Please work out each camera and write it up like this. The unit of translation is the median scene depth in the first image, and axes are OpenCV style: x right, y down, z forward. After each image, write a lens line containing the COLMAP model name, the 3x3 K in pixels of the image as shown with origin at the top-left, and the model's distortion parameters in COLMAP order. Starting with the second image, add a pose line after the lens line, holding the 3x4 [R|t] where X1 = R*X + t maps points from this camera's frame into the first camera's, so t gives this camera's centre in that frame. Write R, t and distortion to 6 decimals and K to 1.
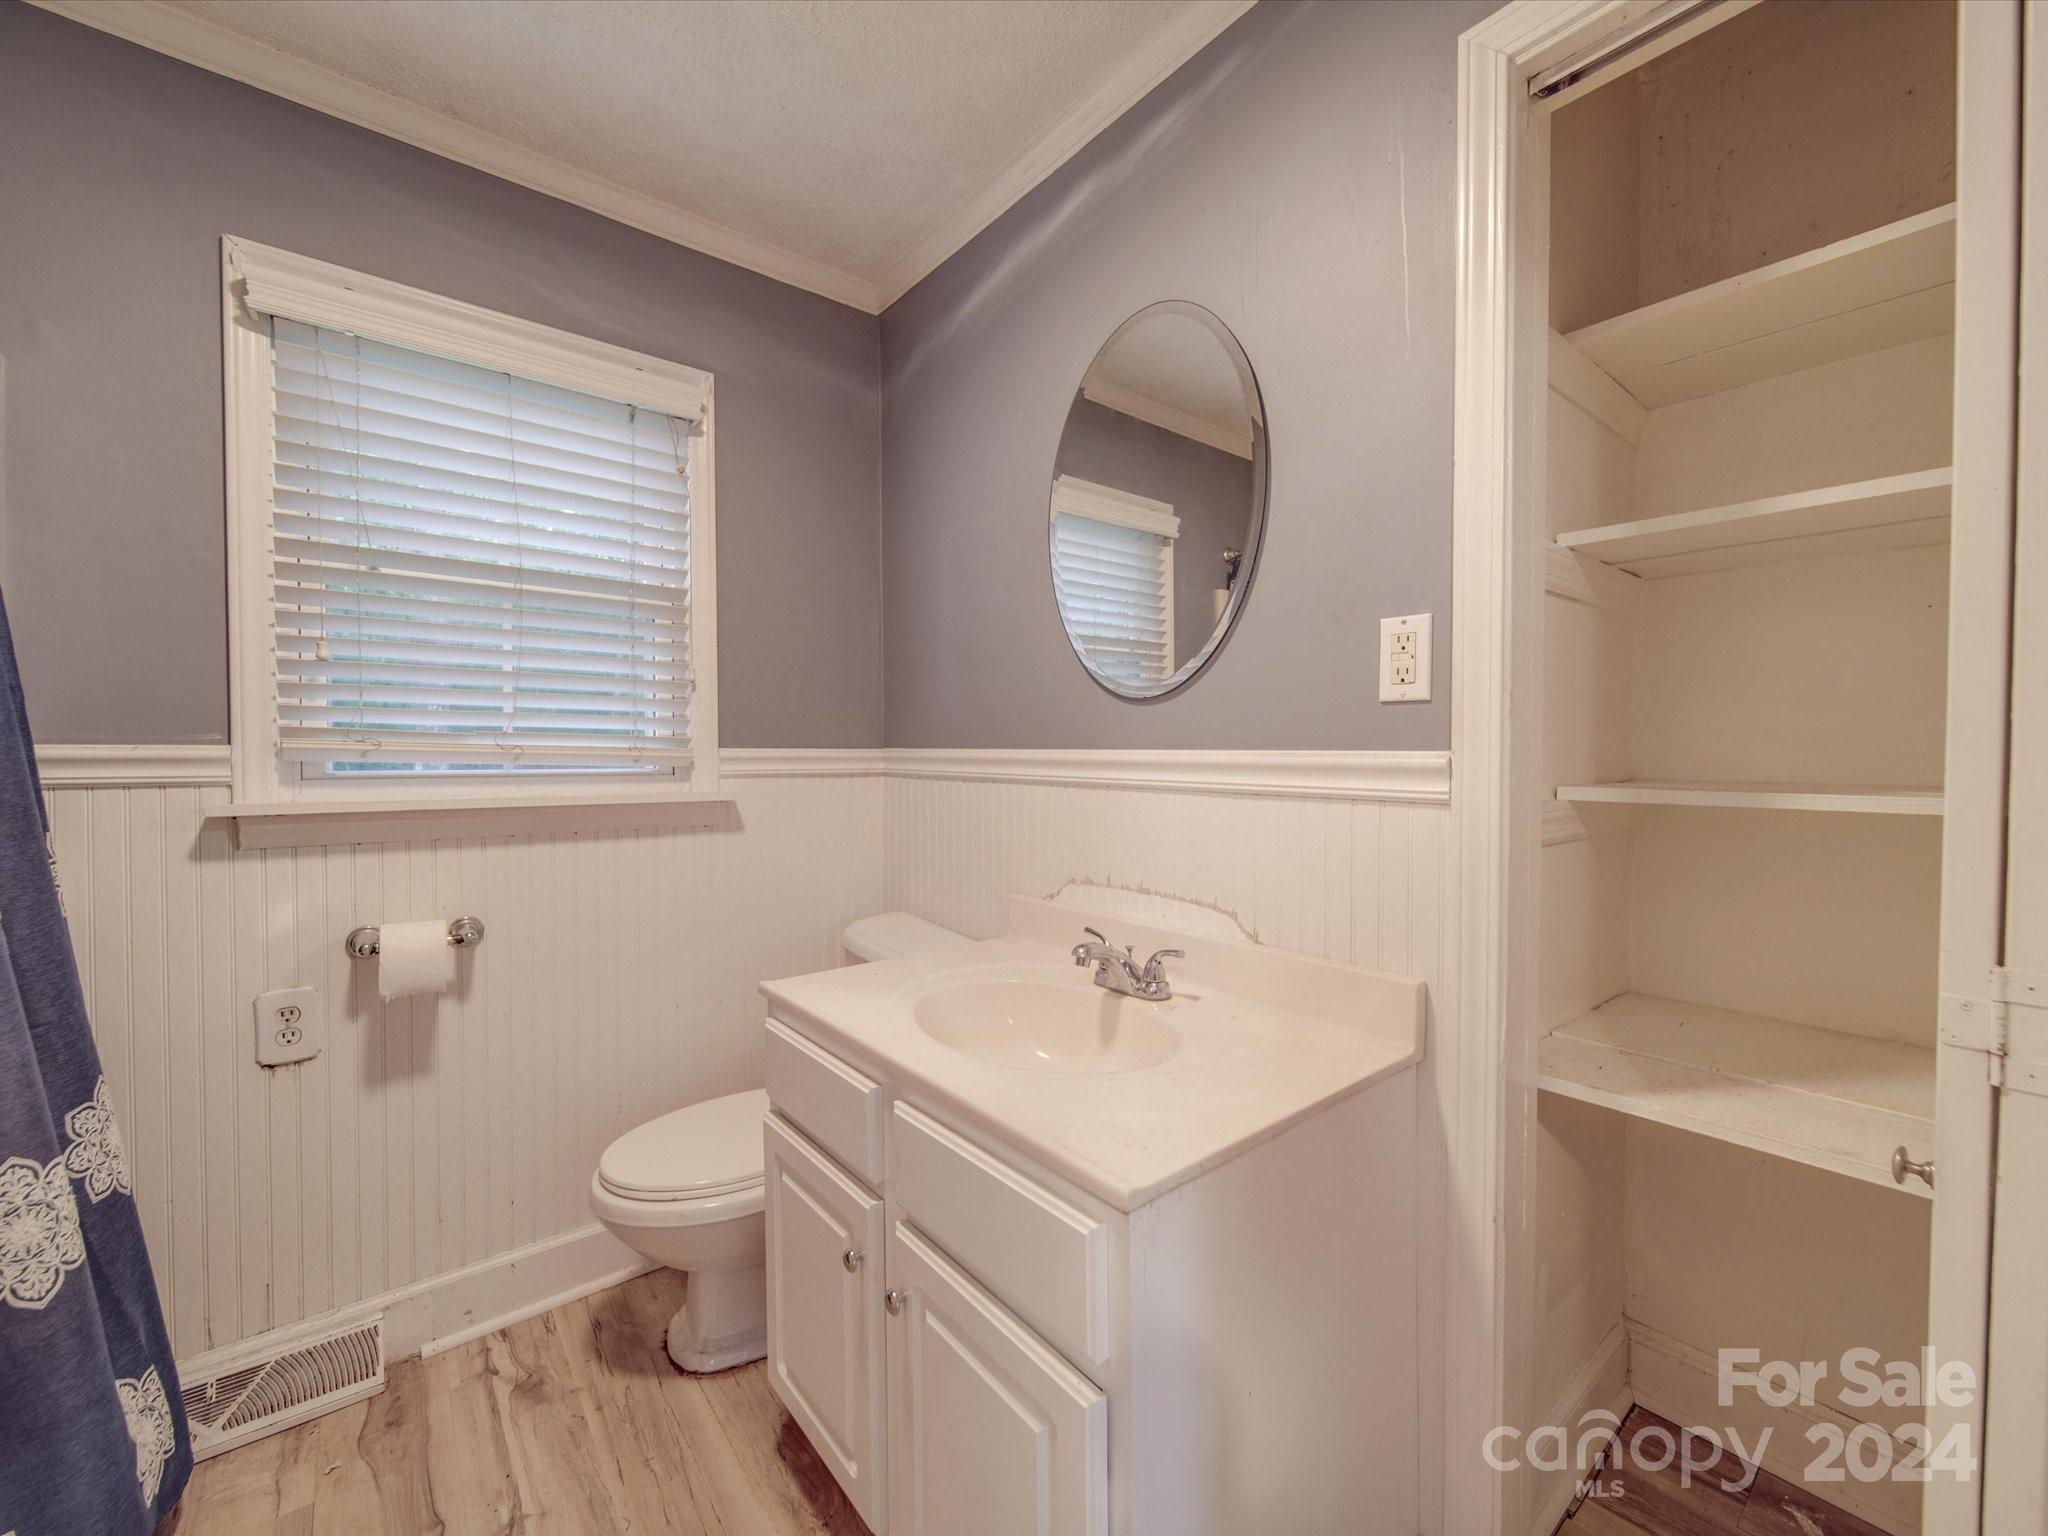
lens RADIAL K [[815.3, 0, 1035.5], [0, 815.3, 767.5], [0, 0, 1]] dist [-0.000280, -0.000985]
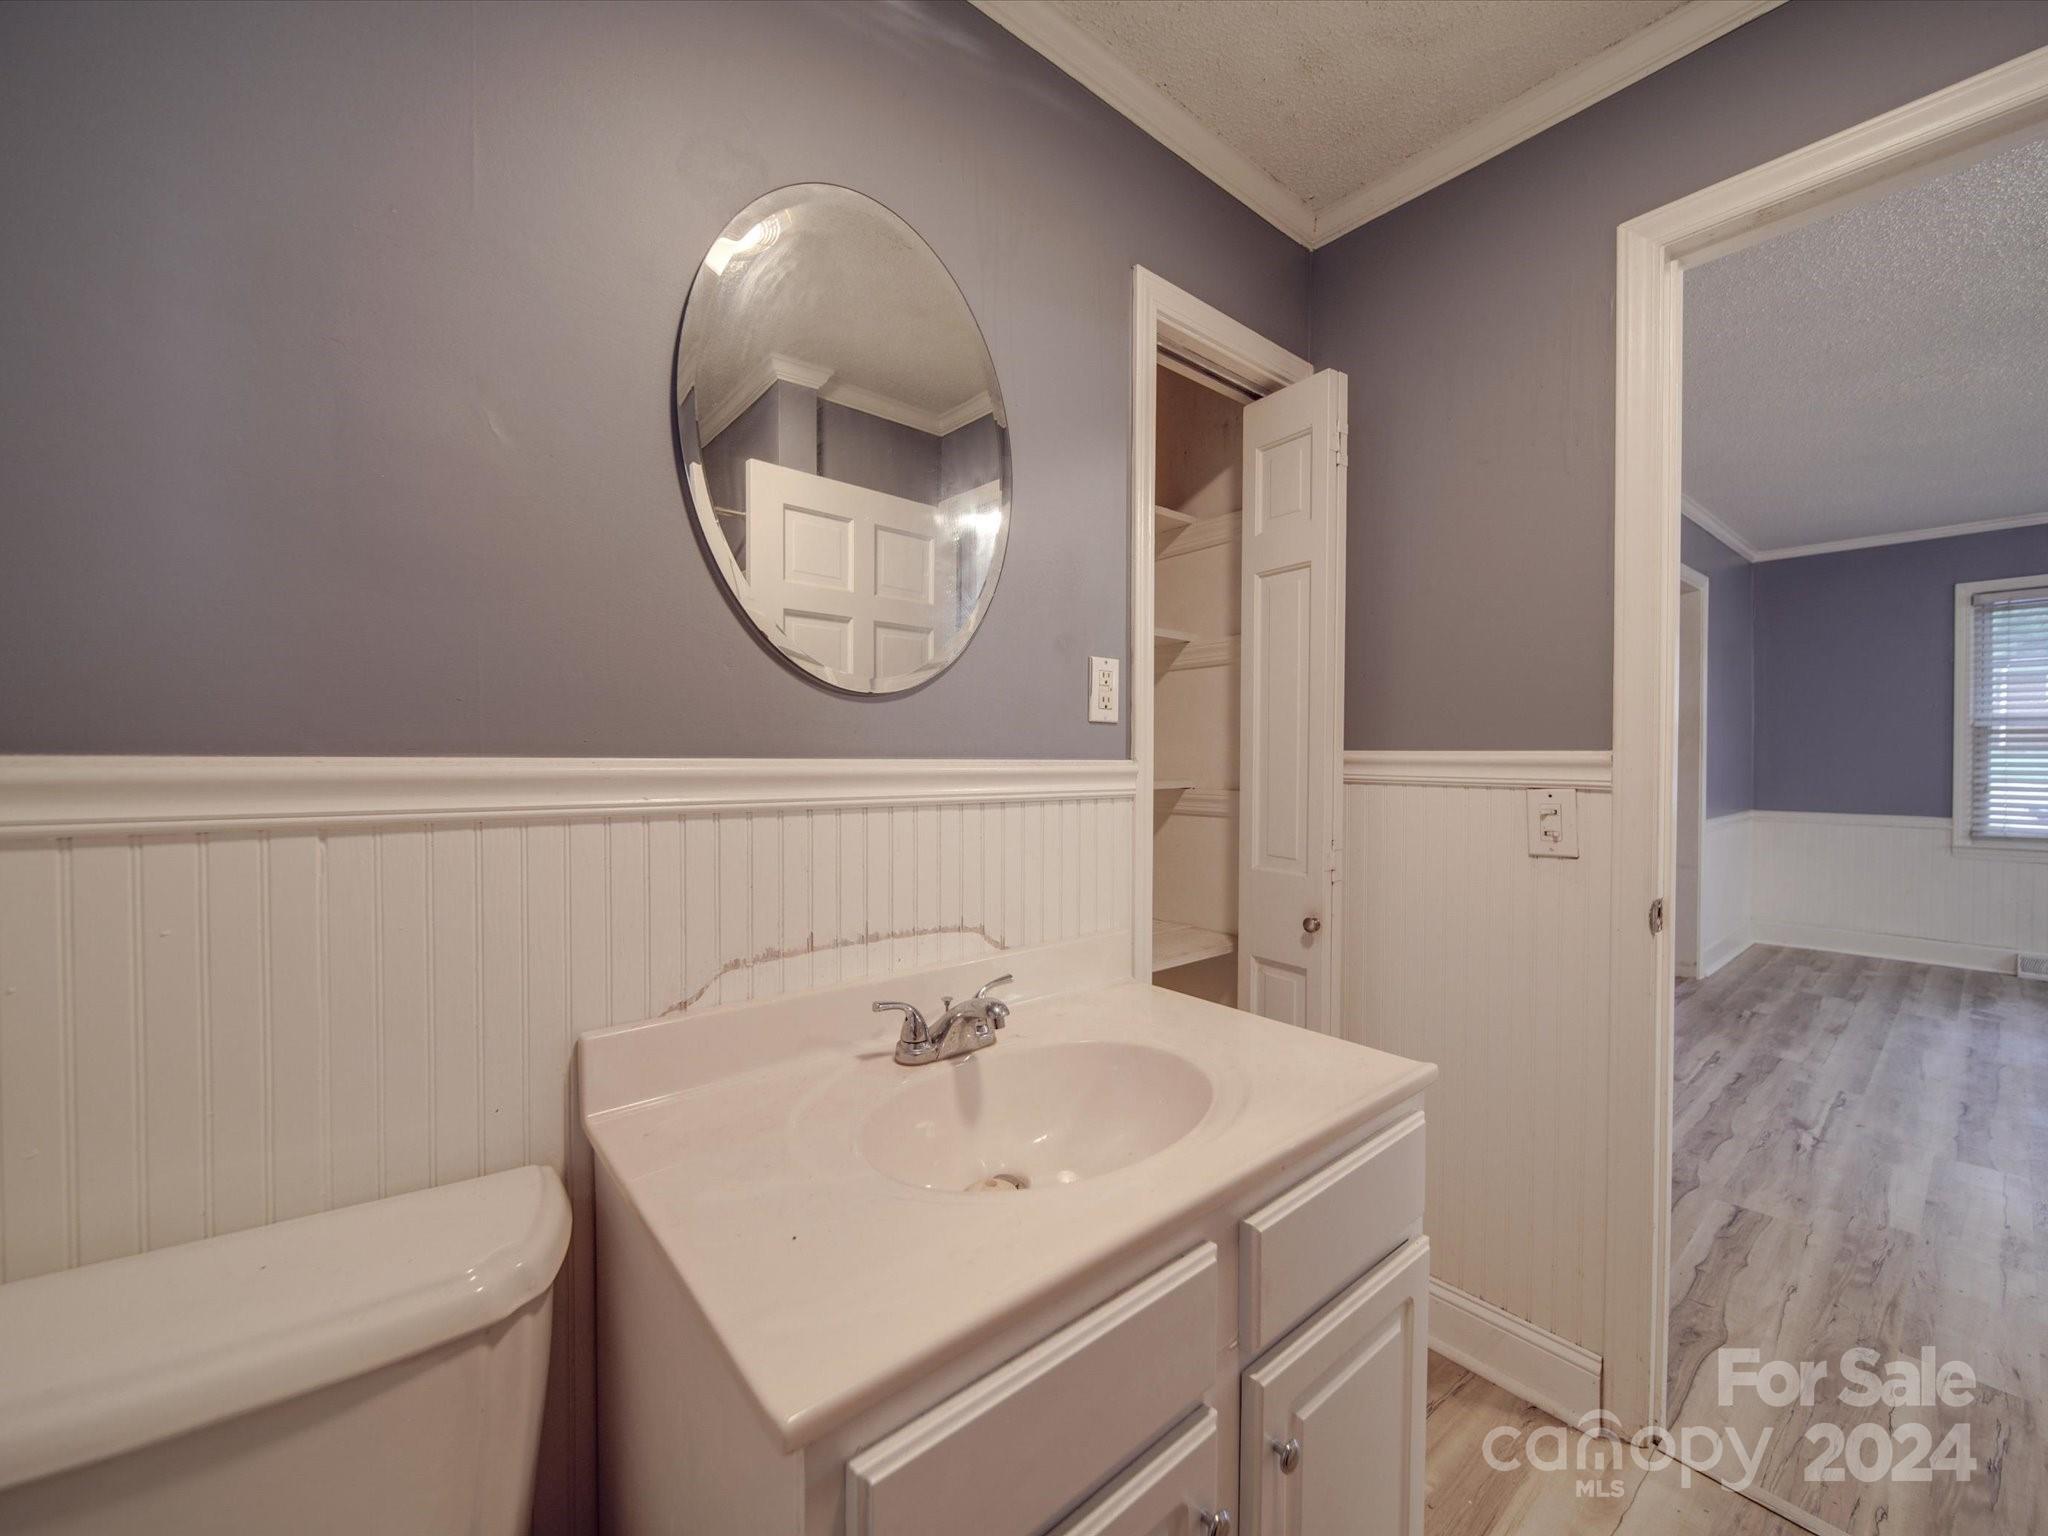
lens RADIAL K [[815.3, 0, 1035.5], [0, 815.3, 767.5], [0, 0, 1]] dist [-0.000280, -0.000985]
pose [[-0.010501, -0.004711, 0.999934, -0.647497], [0.022543, 0.999734, 0.004947, -0.012939], [-0.999691, 0.022593, -0.010392, 0.842991]]
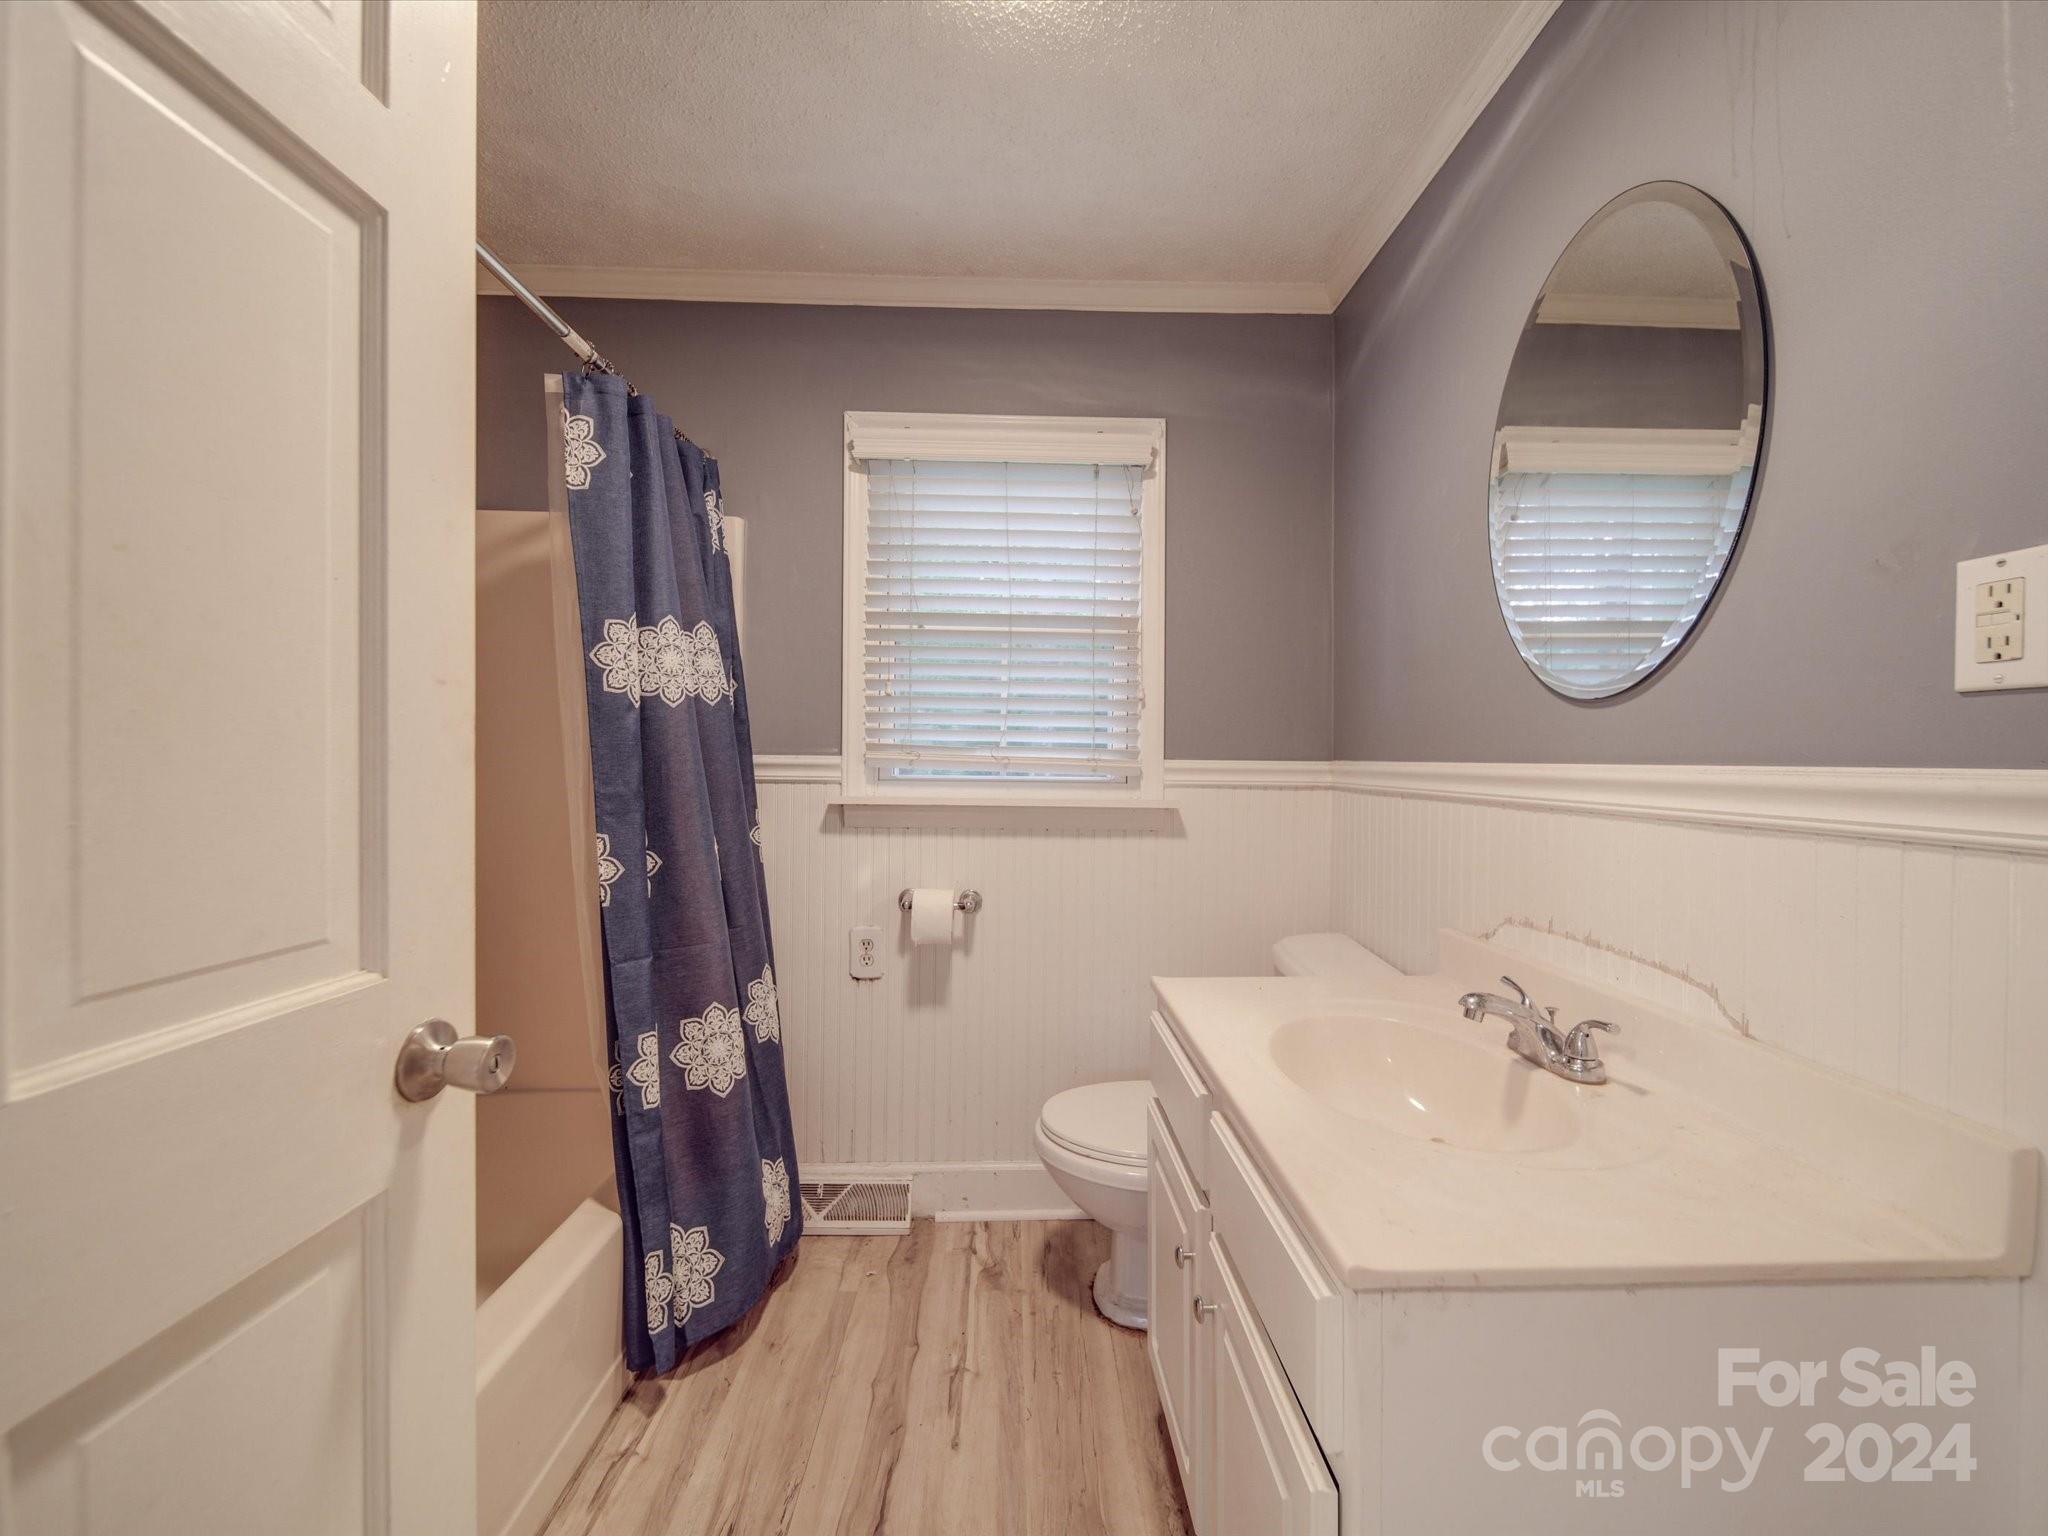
lens RADIAL K [[815.3, 0, 1035.5], [0, 815.3, 767.5], [0, 0, 1]] dist [-0.000280, -0.000985]
pose [[0.791821, 0.010934, -0.610655, 0.184941], [-0.020143, 0.999763, -0.008219, -0.001168], [0.610421, 0.018808, 0.791854, 0.043320]]
